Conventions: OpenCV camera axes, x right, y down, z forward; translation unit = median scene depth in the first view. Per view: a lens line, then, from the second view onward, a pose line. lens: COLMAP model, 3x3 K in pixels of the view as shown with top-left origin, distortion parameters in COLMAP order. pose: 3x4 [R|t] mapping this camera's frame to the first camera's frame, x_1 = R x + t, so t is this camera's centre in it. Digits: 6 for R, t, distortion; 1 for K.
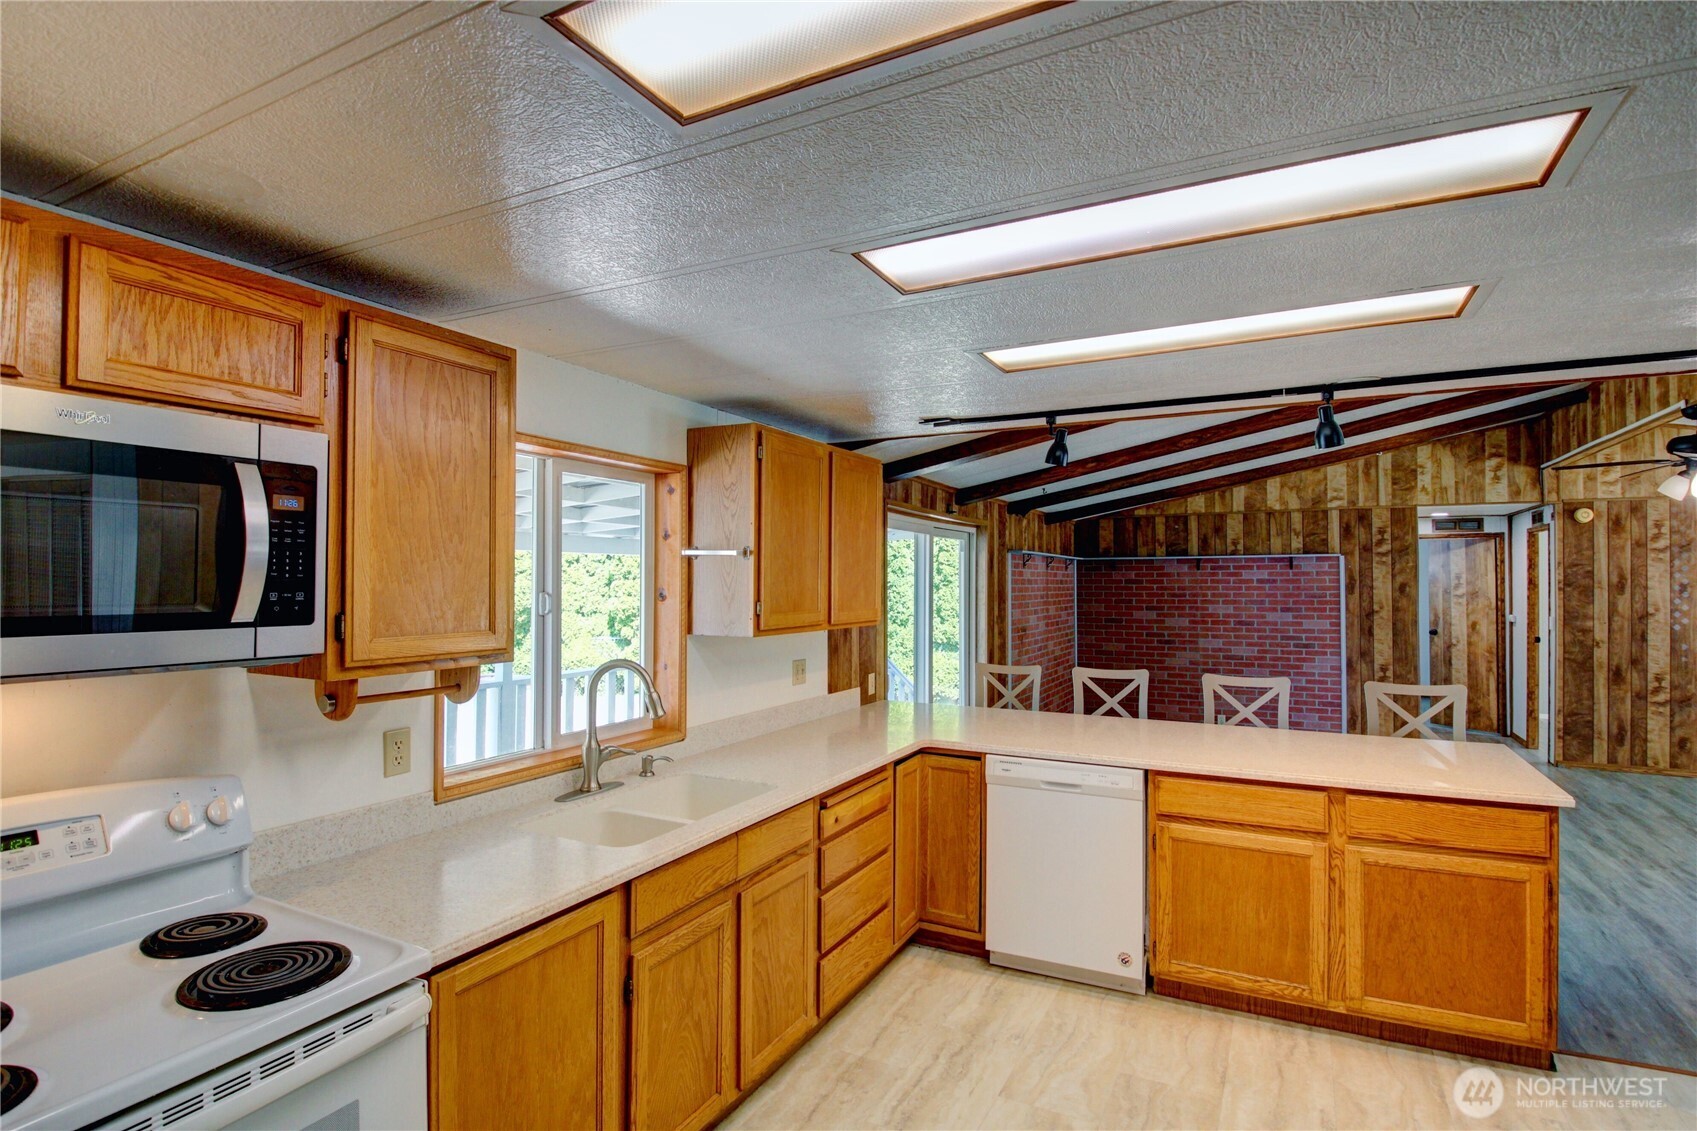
lens RADIAL K [[837.0, 0, 837.2], [0, 837.0, 568.9], [0, 0, 1]] dist [-0.005737, -0.016207]
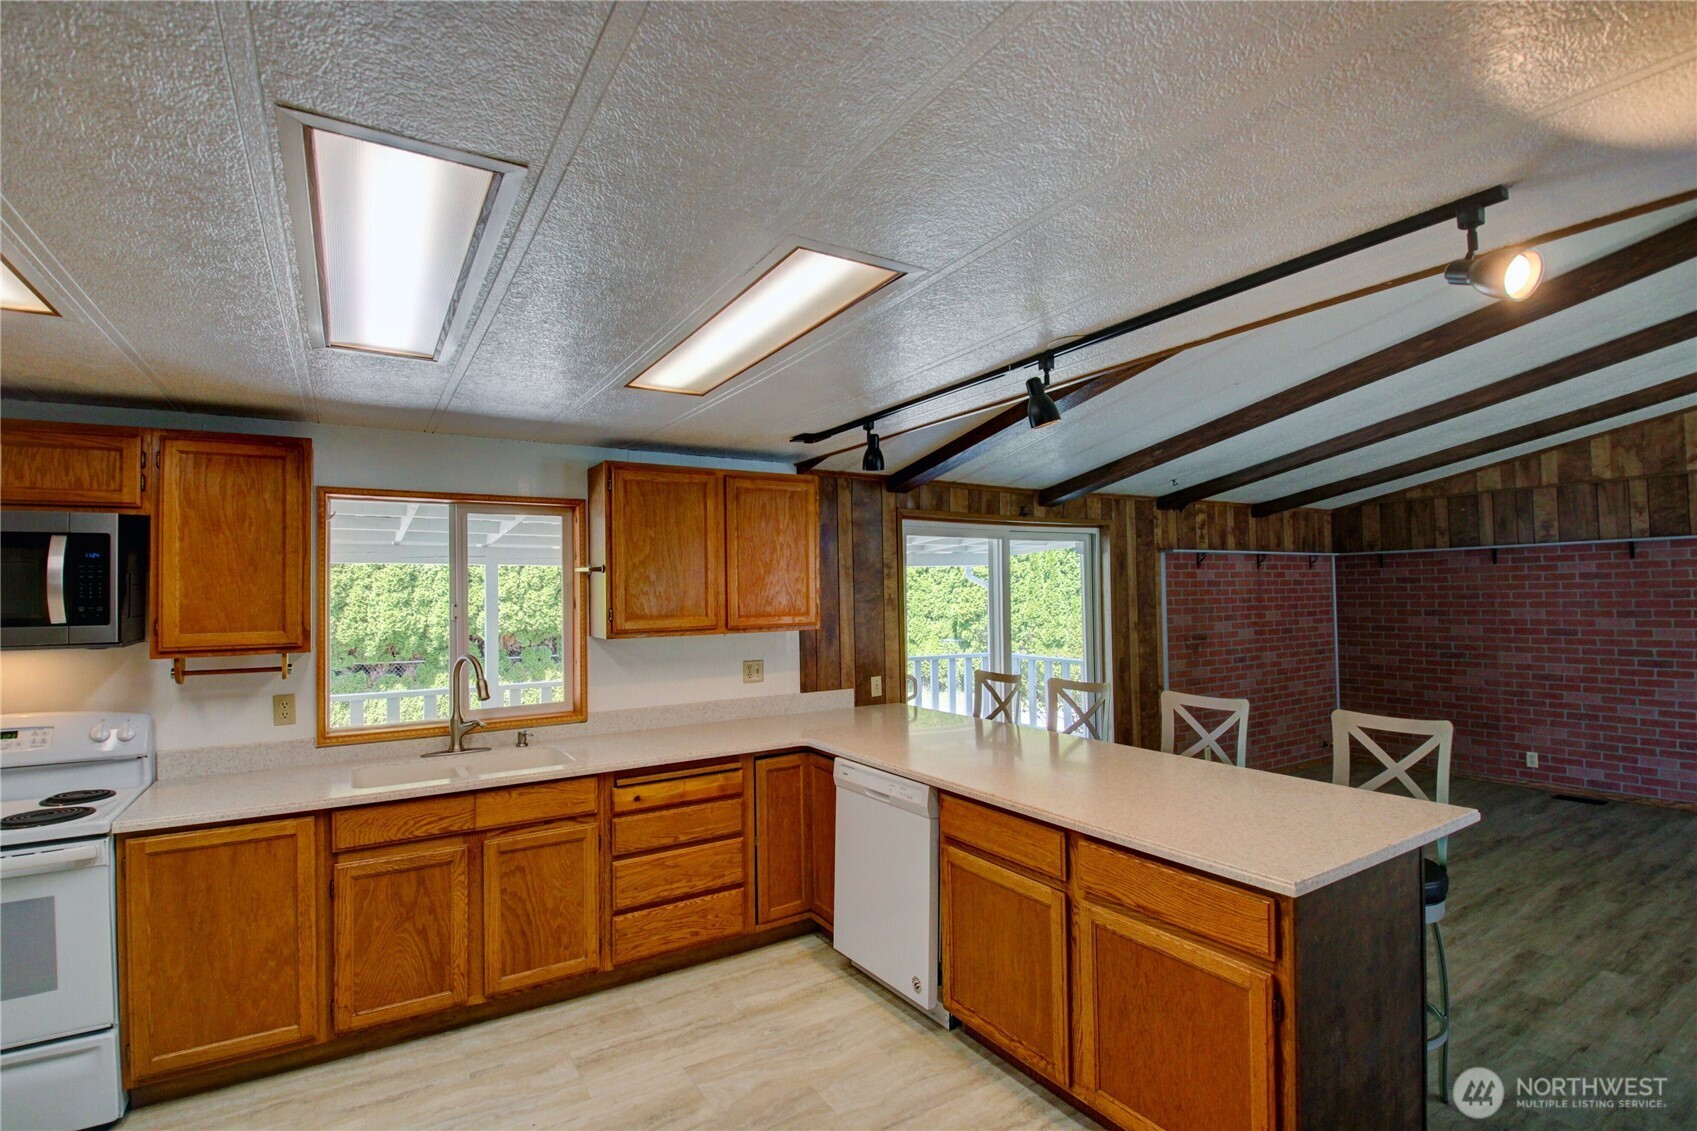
lens RADIAL K [[791.2, 0, 850.9], [0, 791.2, 569.2], [0, 0, 1]] dist [-0.012739, -0.009527]
pose [[0.867697, -0.029328, -0.496227, 0.731162], [0.025024, 0.999569, -0.015320, 0.007373], [0.496462, 0.000876, 0.868058, 0.182580]]
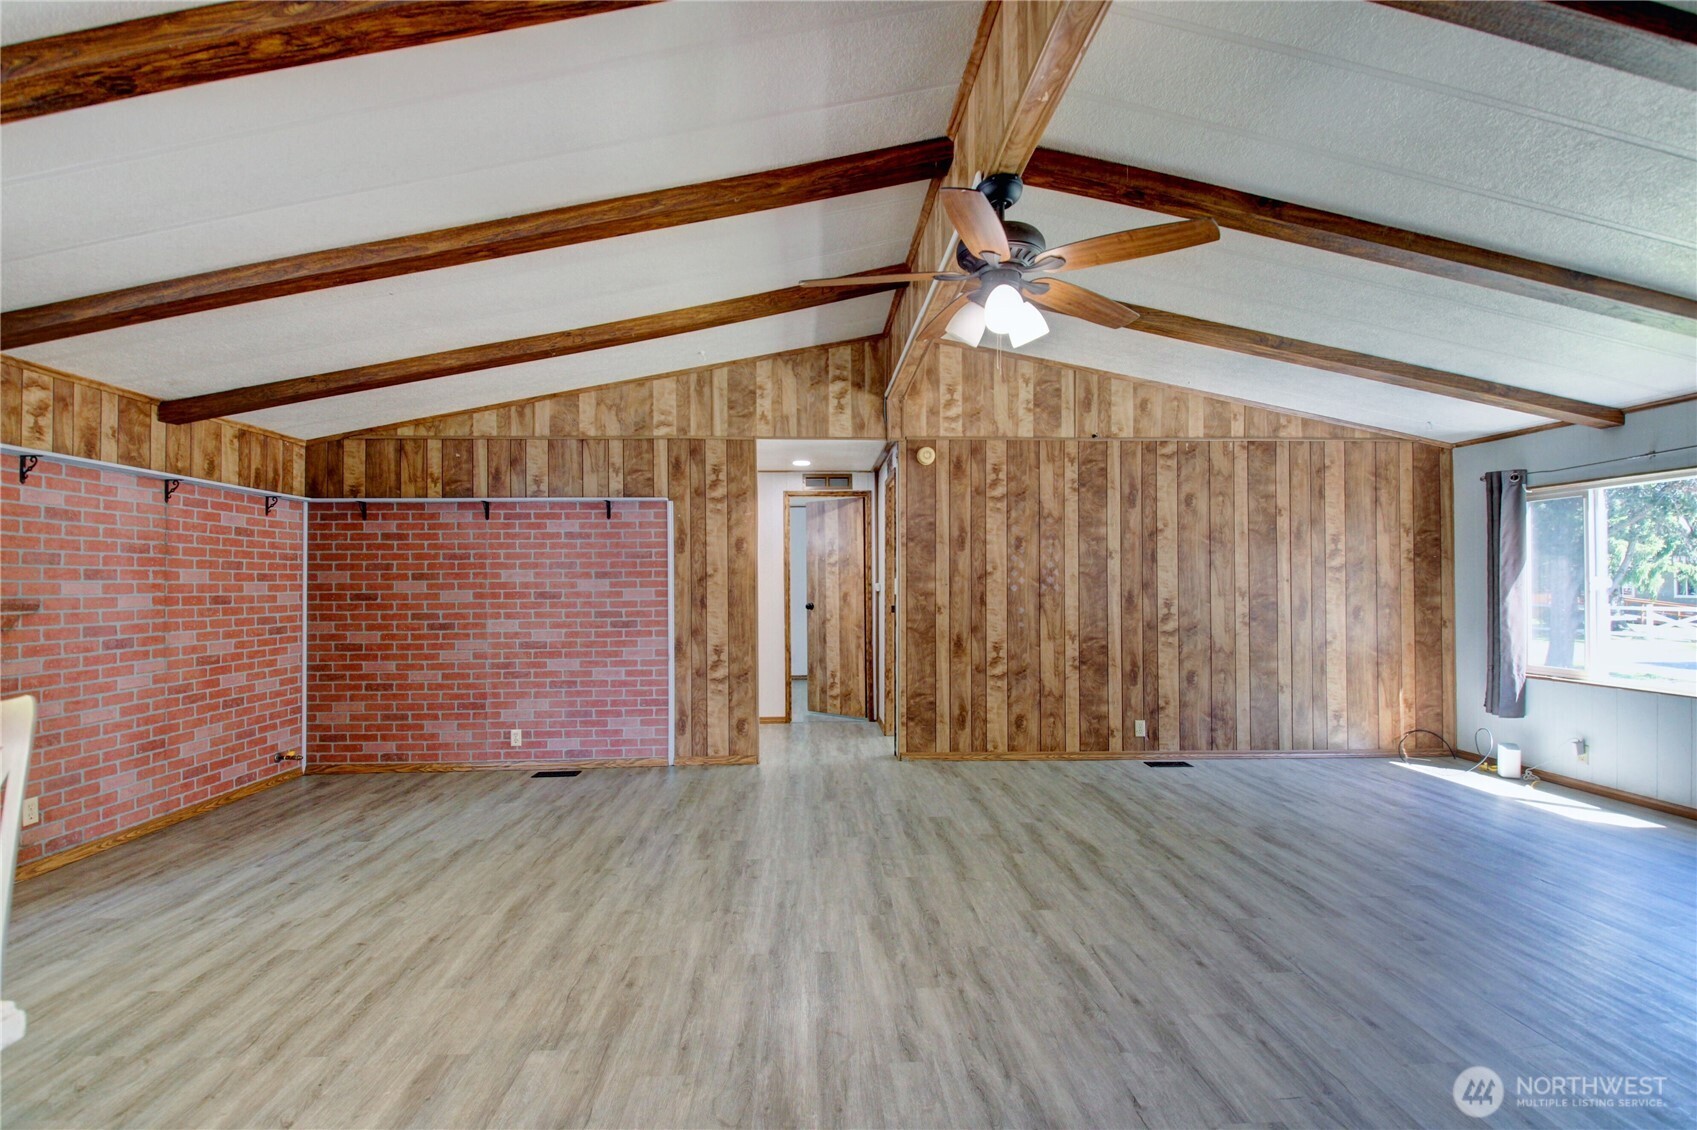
lens RADIAL K [[791.2, 0, 846.3], [0, 791.2, 561.9], [0, 0, 1]] dist [-0.012739, -0.009527]
pose [[0.856913, 0.008354, 0.515393, 0.943055], [-0.002175, 0.999918, -0.012593, 0.117247], [-0.515456, 0.009671, 0.856862, 0.789710]]
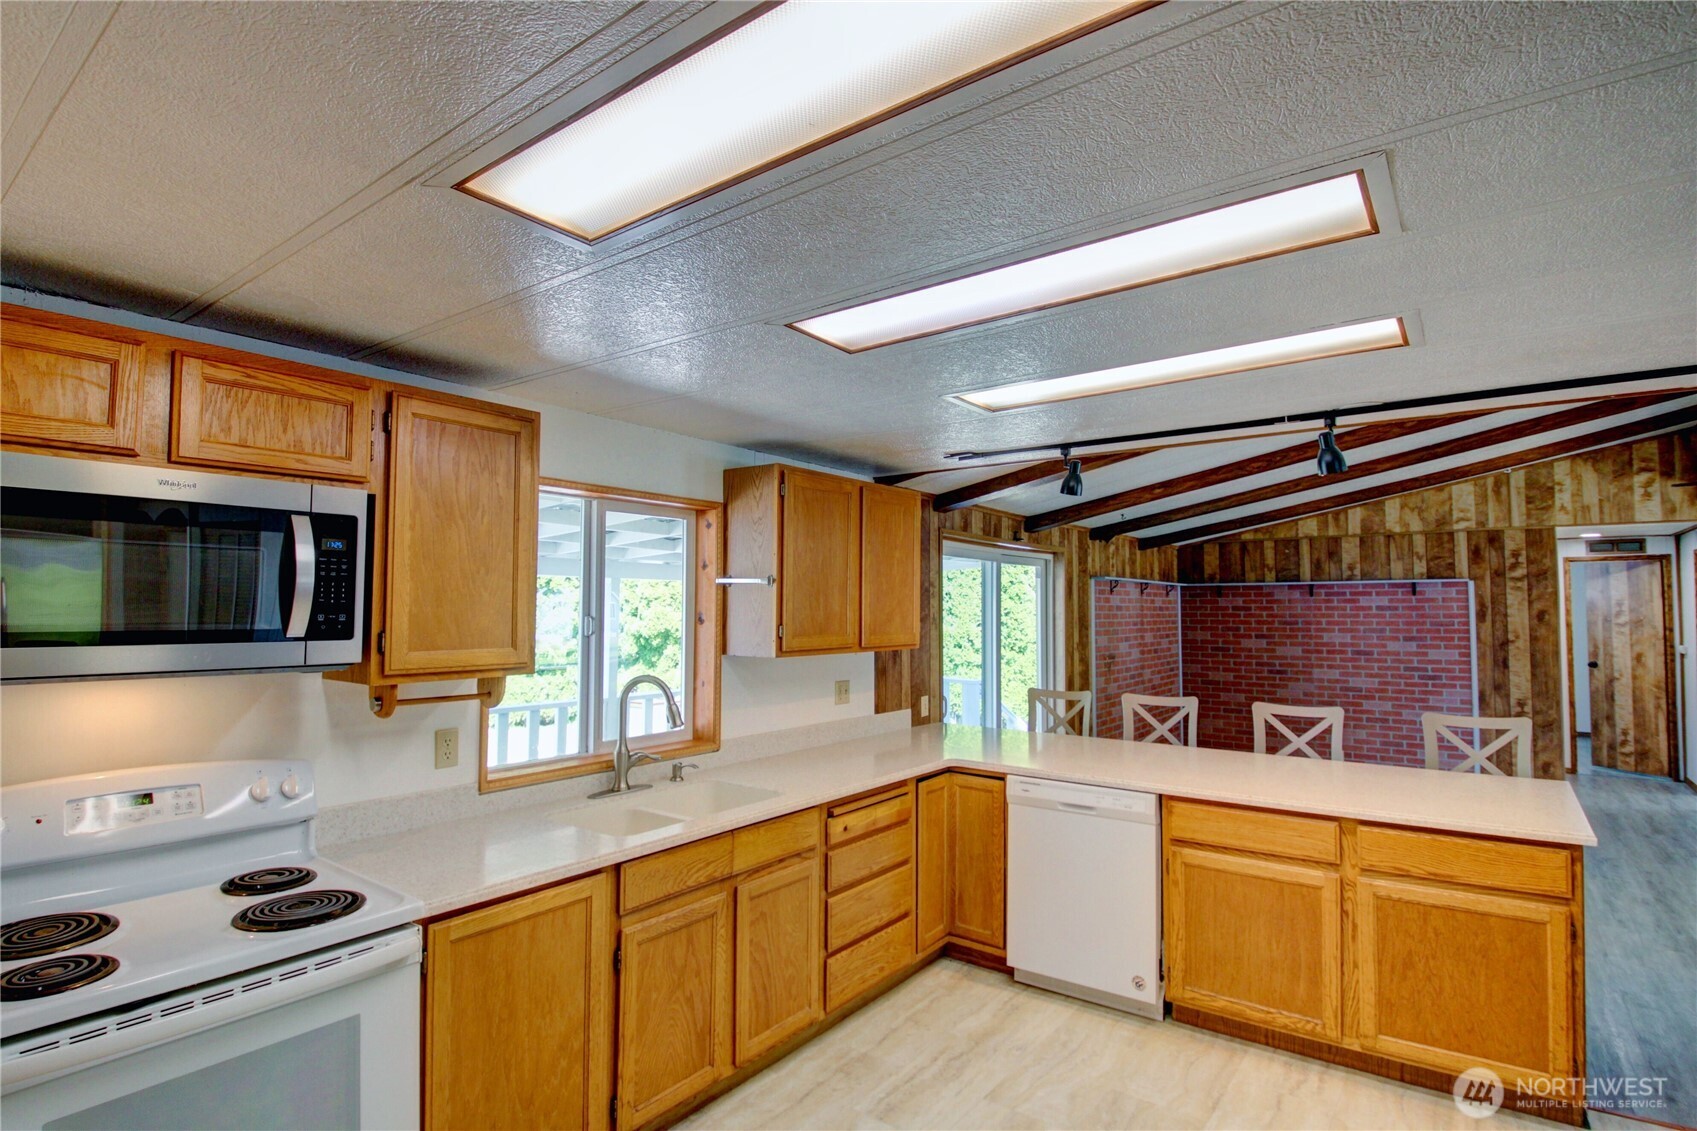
lens RADIAL K [[837.0, 0, 841.0], [0, 837.0, 567.8], [0, 0, 1]] dist [-0.005737, -0.016207]
pose [[0.986822, -0.005873, -0.161704, 0.153973], [0.000534, 0.999454, -0.033039, -0.000144], [0.161810, 0.032517, 0.986286, -0.068330]]
